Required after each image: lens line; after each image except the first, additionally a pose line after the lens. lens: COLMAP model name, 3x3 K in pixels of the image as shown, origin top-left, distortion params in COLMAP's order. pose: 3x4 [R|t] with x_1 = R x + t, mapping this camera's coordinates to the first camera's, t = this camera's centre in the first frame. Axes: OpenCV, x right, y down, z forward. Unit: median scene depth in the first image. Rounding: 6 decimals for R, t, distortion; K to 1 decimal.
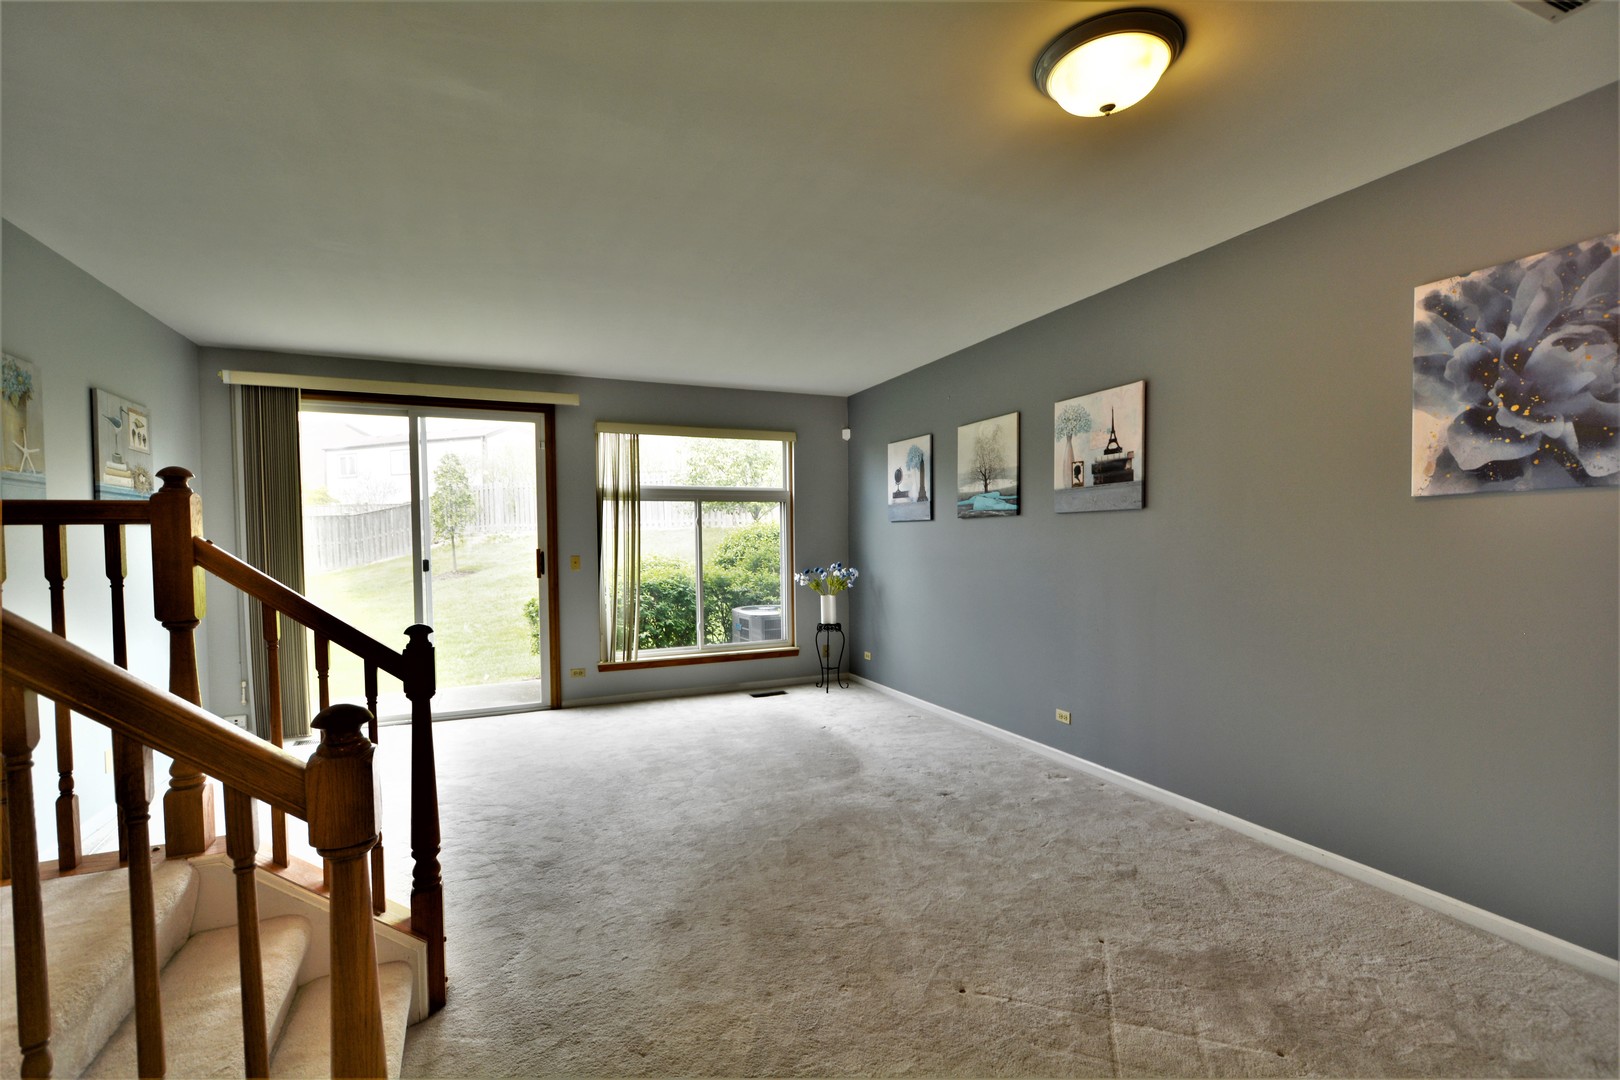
lens RADIAL K [[709.2, 0, 806.3], [0, 709.2, 559.3], [0, 0, 1]] dist [0.009236, -0.006737]
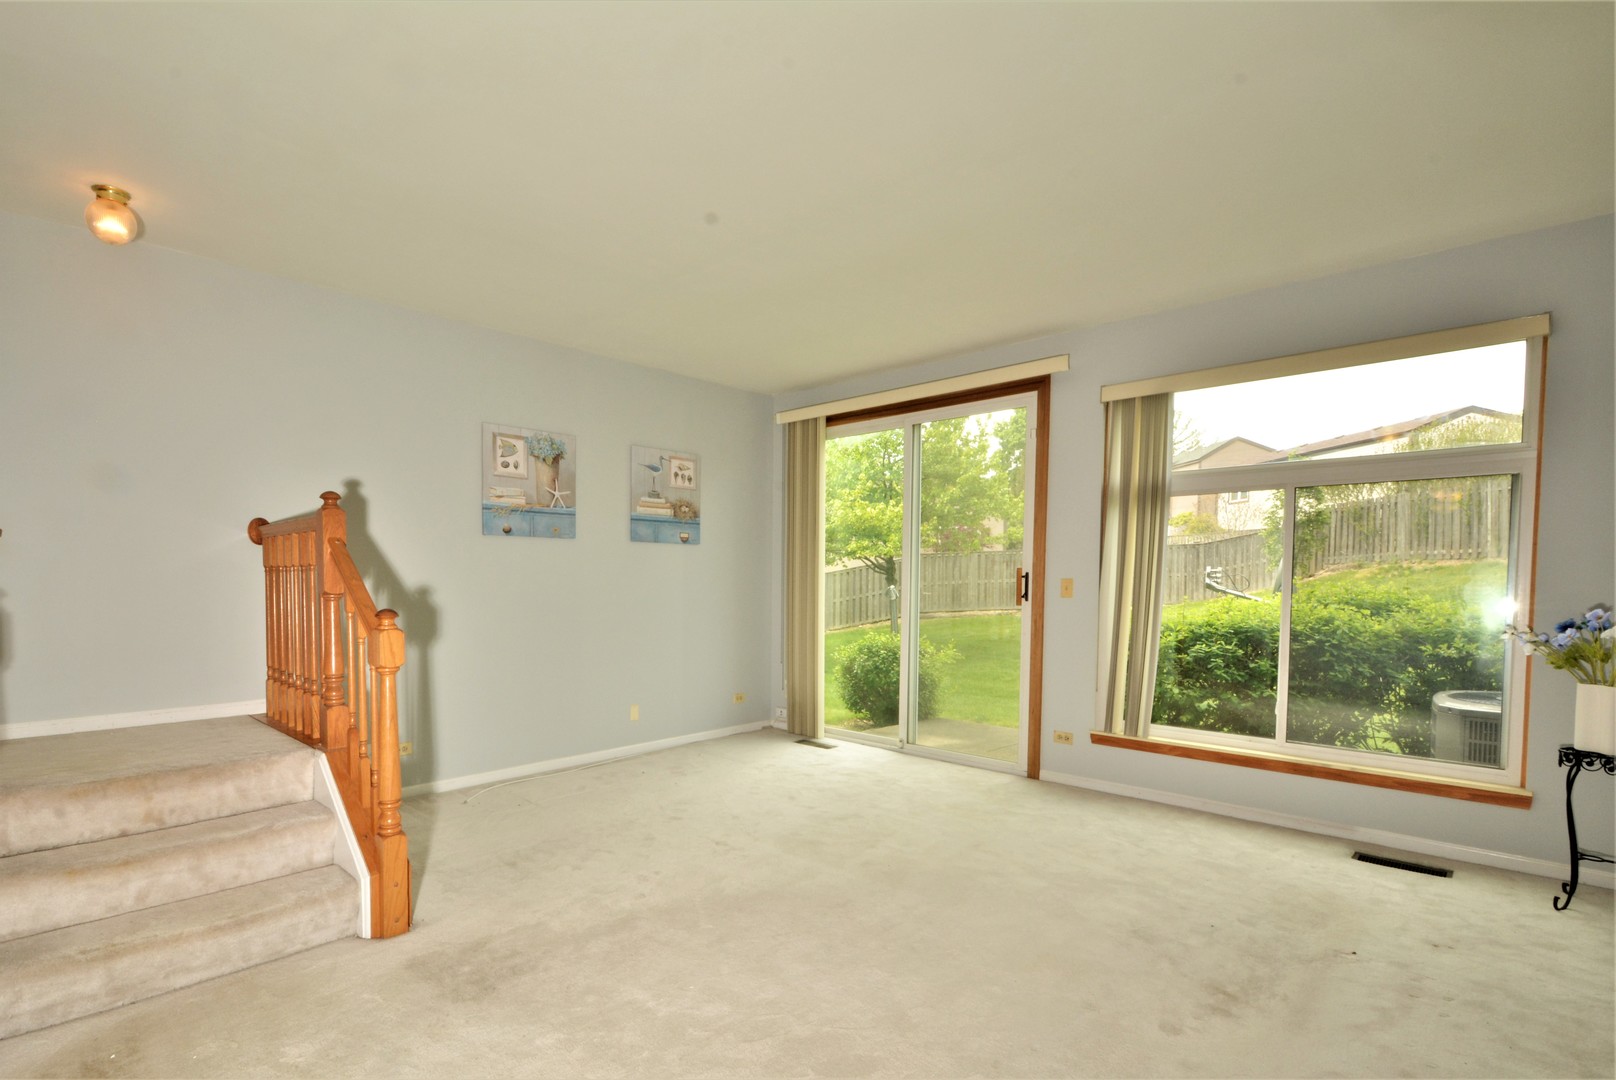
lens RADIAL K [[778.9, 0, 730.1], [0, 778.9, 612.4], [0, 0, 1]] dist [0.000866, -0.000016]
pose [[0.355142, 0.054099, -0.933246, 0.429749], [-0.034955, 0.998394, 0.044574, 0.009158], [0.934159, 0.016792, 0.356462, 0.551958]]
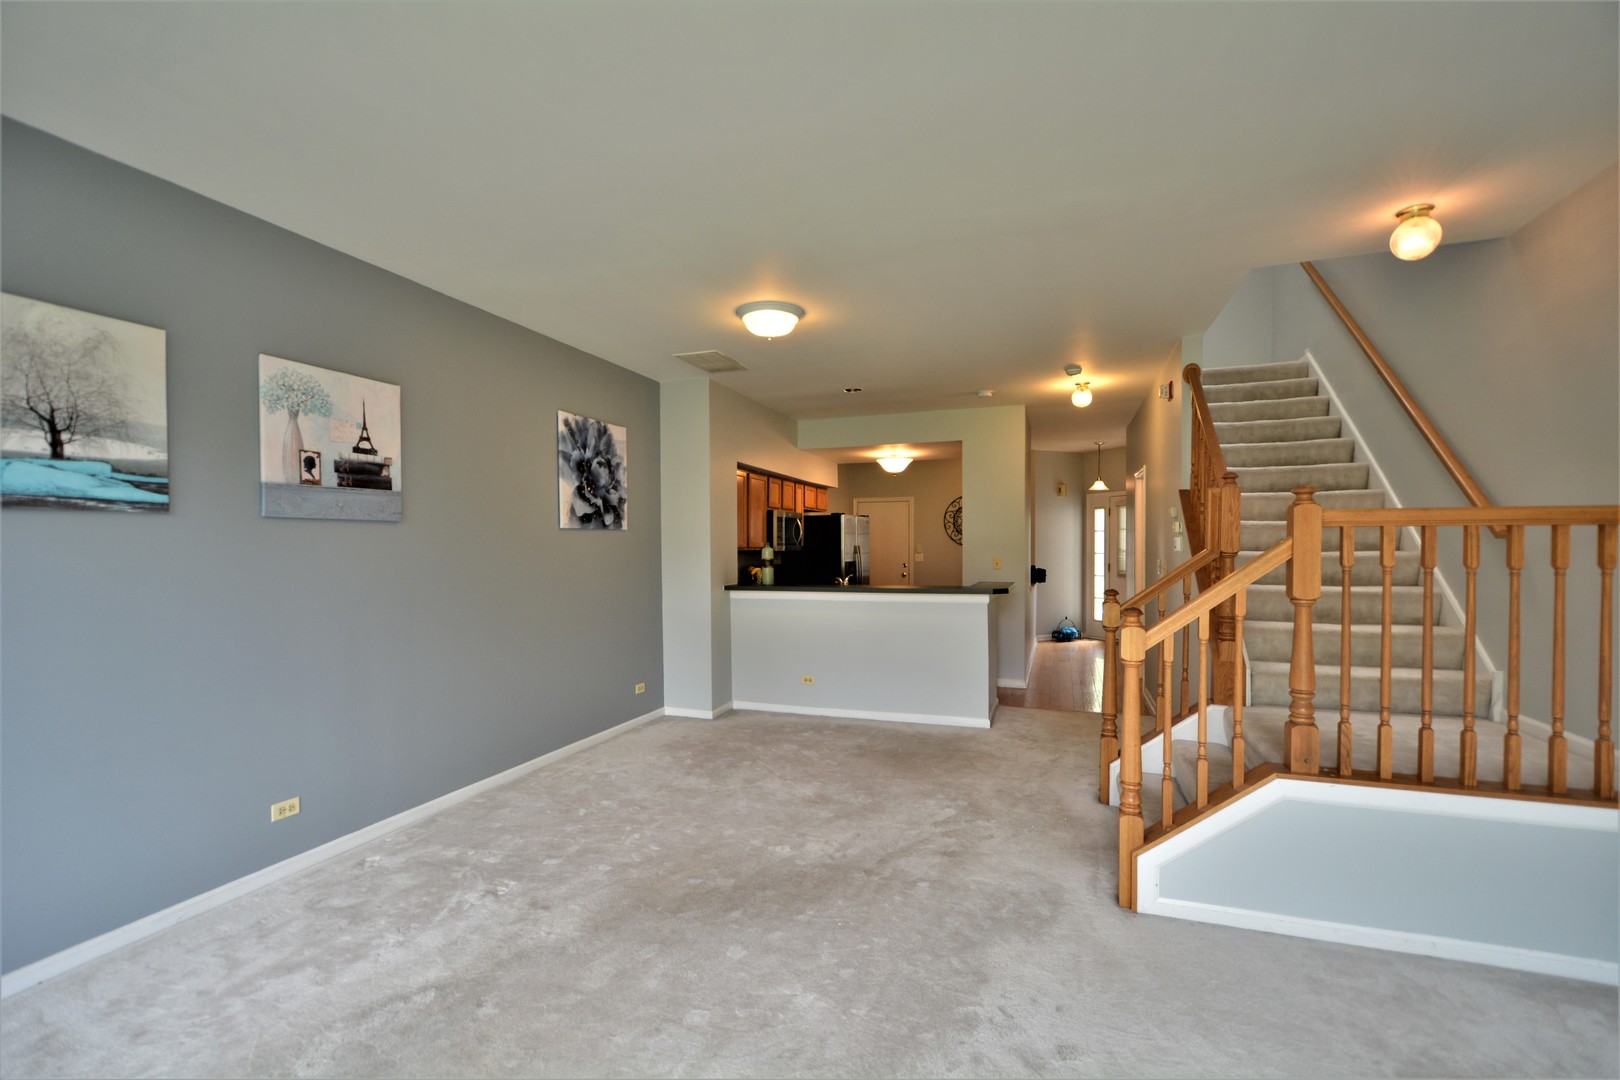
lens RADIAL K [[709.2, 0, 806.3], [0, 709.2, 559.3], [0, 0, 1]] dist [0.009236, -0.006737]
pose [[-0.728442, 0.003043, 0.685100, -0.510011], [0.035162, 0.998838, 0.032950, -0.030045], [-0.684204, 0.048091, -0.727703, 1.192952]]
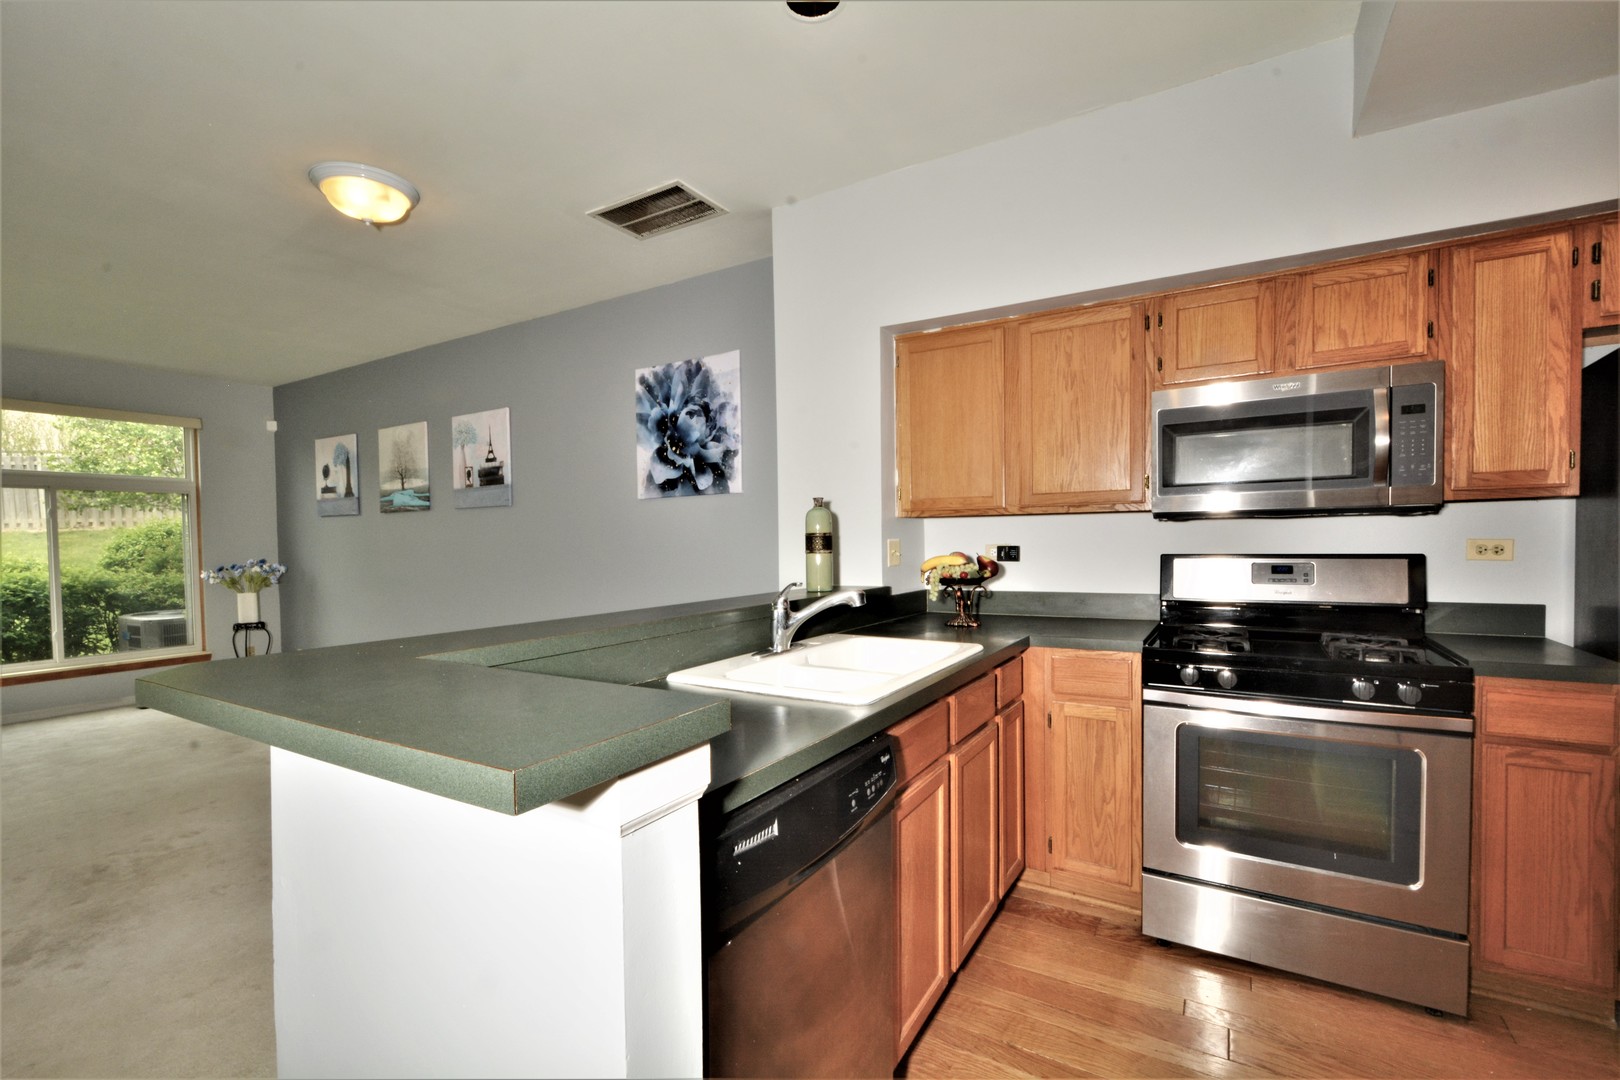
lens RADIAL K [[709.2, 0, 806.3], [0, 709.2, 559.3], [0, 0, 1]] dist [0.009236, -0.006737]
pose [[0.818667, -0.017123, 0.574014, 0.152310], [0.022479, 0.999745, -0.002237, 0.038094], [-0.573829, 0.014735, 0.818843, -0.337486]]
